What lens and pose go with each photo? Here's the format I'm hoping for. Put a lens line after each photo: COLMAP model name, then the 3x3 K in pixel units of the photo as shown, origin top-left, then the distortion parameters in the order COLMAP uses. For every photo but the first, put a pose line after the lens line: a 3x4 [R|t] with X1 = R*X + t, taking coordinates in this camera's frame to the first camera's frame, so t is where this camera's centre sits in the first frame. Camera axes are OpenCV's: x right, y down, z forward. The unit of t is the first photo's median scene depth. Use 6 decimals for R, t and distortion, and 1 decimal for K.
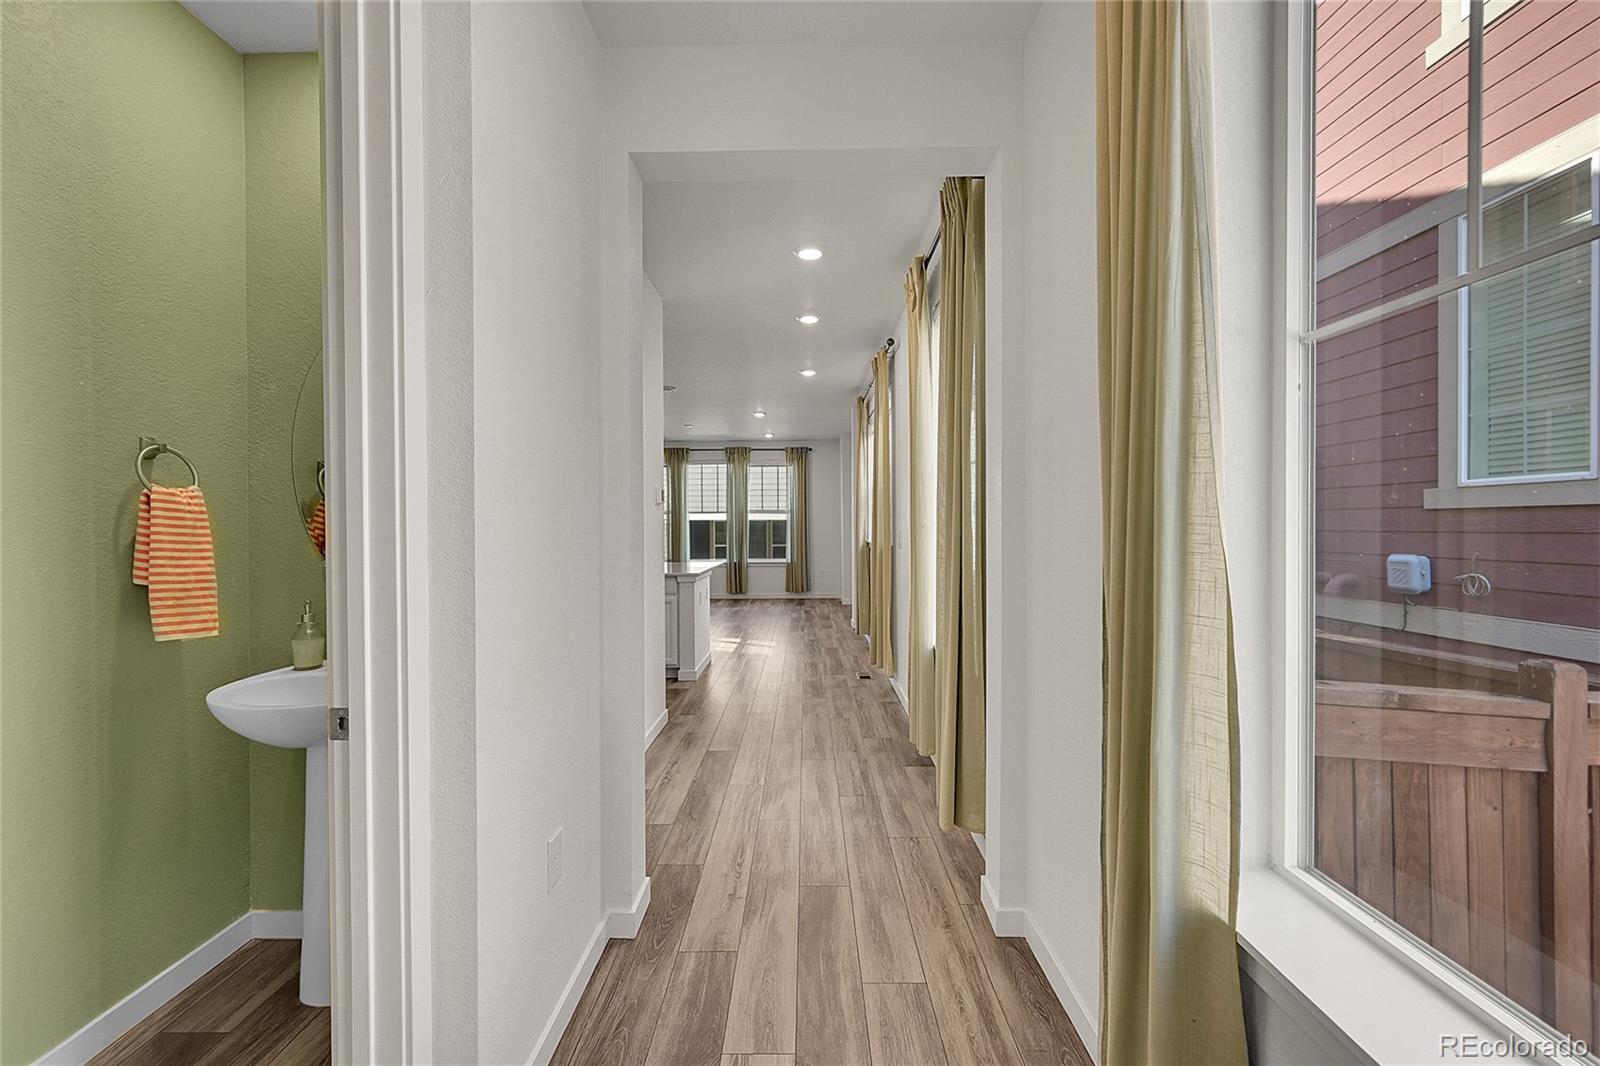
lens RADIAL K [[636.1, 0, 798.8], [0, 636.1, 532.3], [0, 0, 1]] dist [-0.000445, 0.000019]
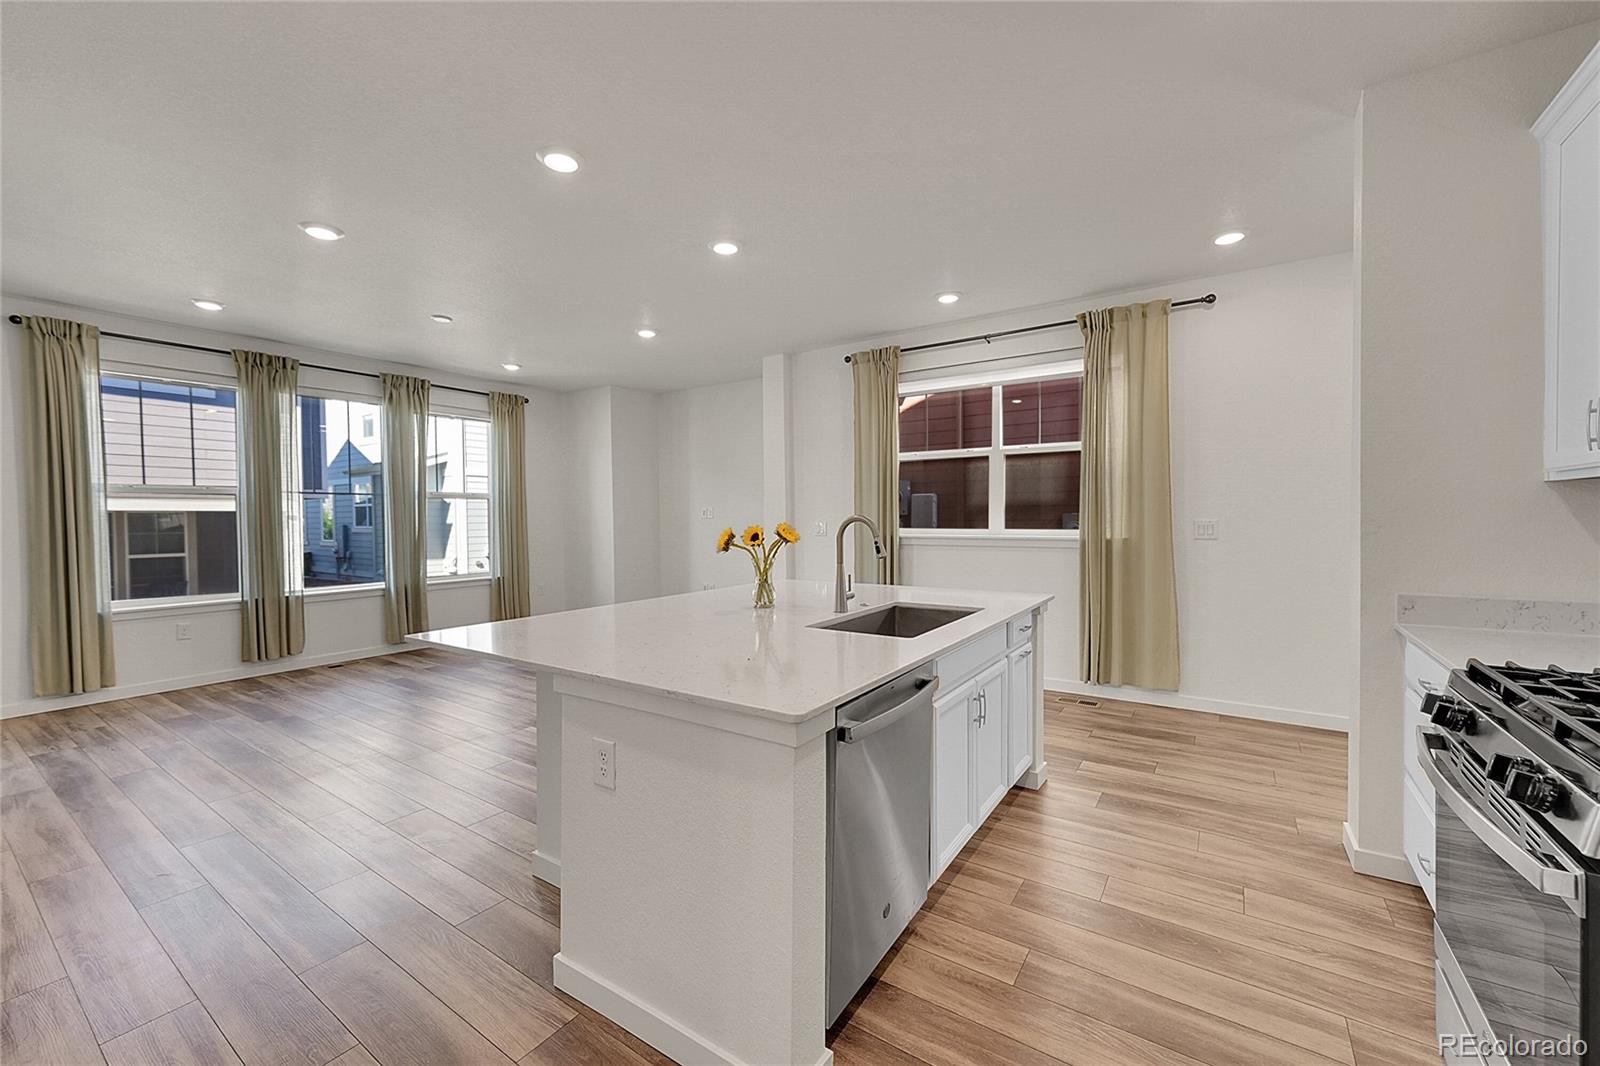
lens RADIAL K [[636.1, 0, 798.8], [0, 636.1, 532.3], [0, 0, 1]] dist [-0.000445, 0.000019]
pose [[0.554391, -0.023542, 0.831924, -1.141244], [0.015965, 0.999717, 0.017651, -0.010909], [-0.832103, 0.003496, 0.554609, 1.286079]]
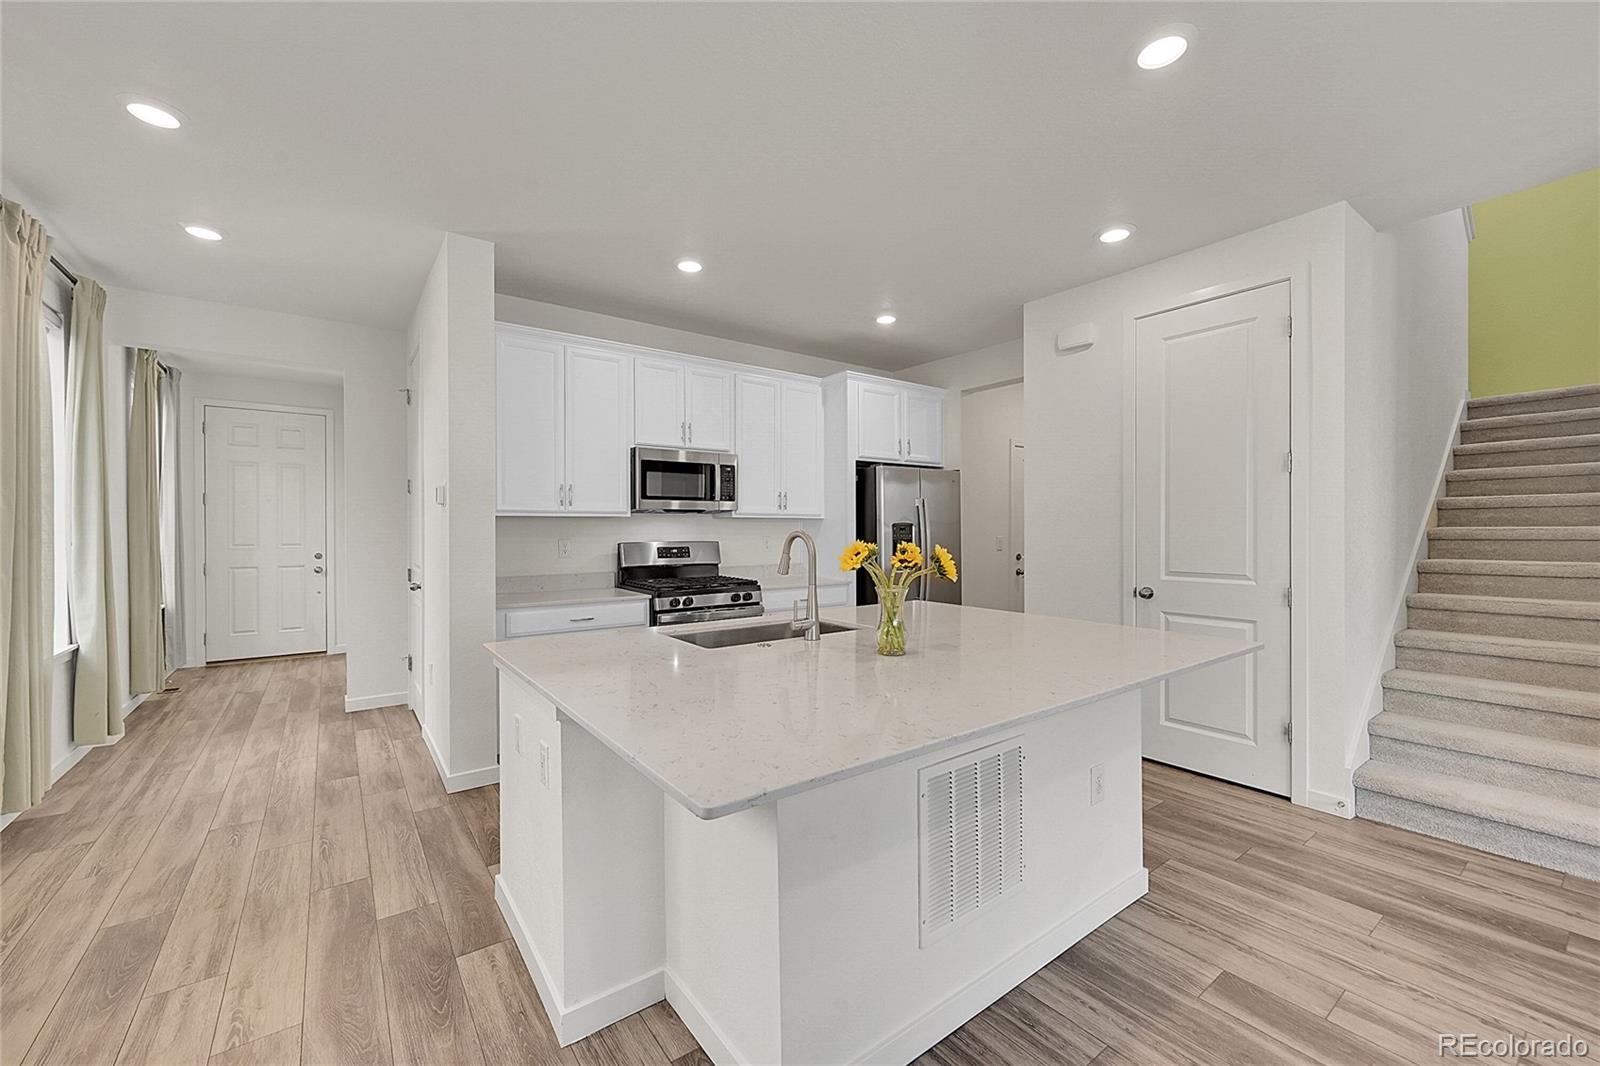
lens RADIAL K [[636.1, 0, 798.8], [0, 636.1, 532.3], [0, 0, 1]] dist [-0.000445, 0.000019]
pose [[-0.797371, 0.008621, -0.603428, -0.102174], [-0.001980, 0.999855, 0.016901, -0.026169], [0.603487, 0.014671, -0.797238, 2.162978]]
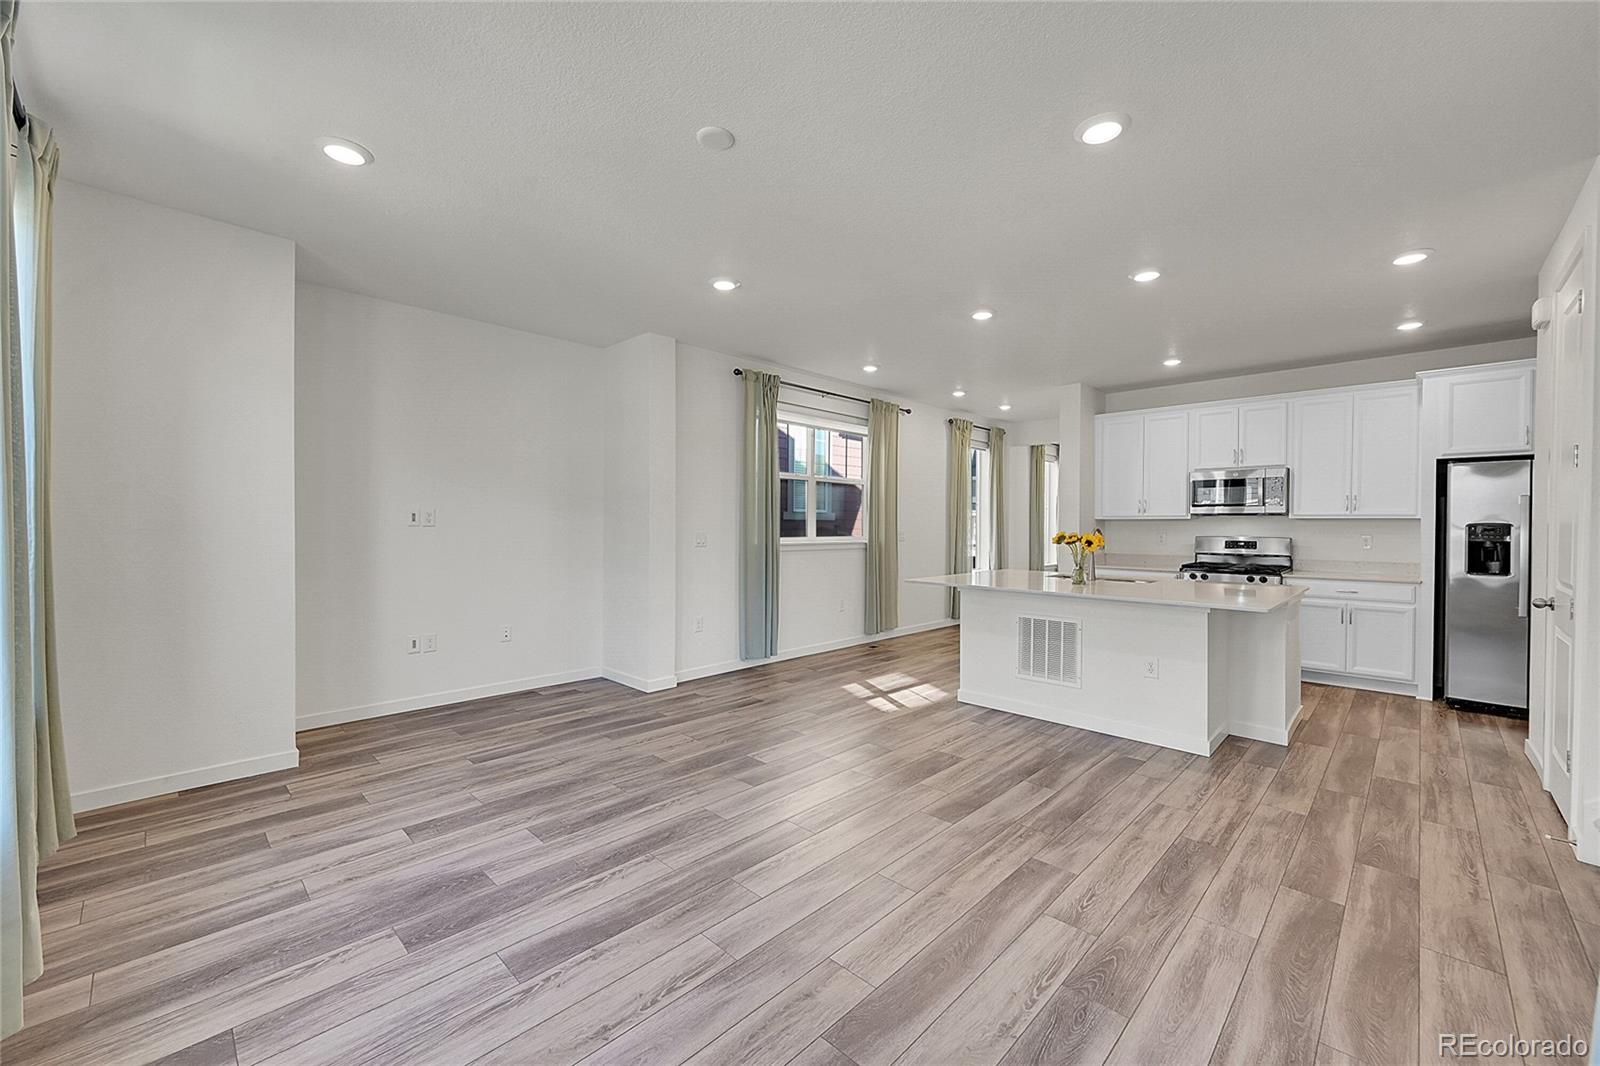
lens RADIAL K [[636.1, 0, 798.8], [0, 636.1, 532.3], [0, 0, 1]] dist [-0.000445, 0.000019]
pose [[-0.721367, -0.010187, 0.692478, -0.987795], [0.003540, 0.999825, 0.018396, -0.033456], [-0.692544, 0.015722, -0.721204, 3.045554]]
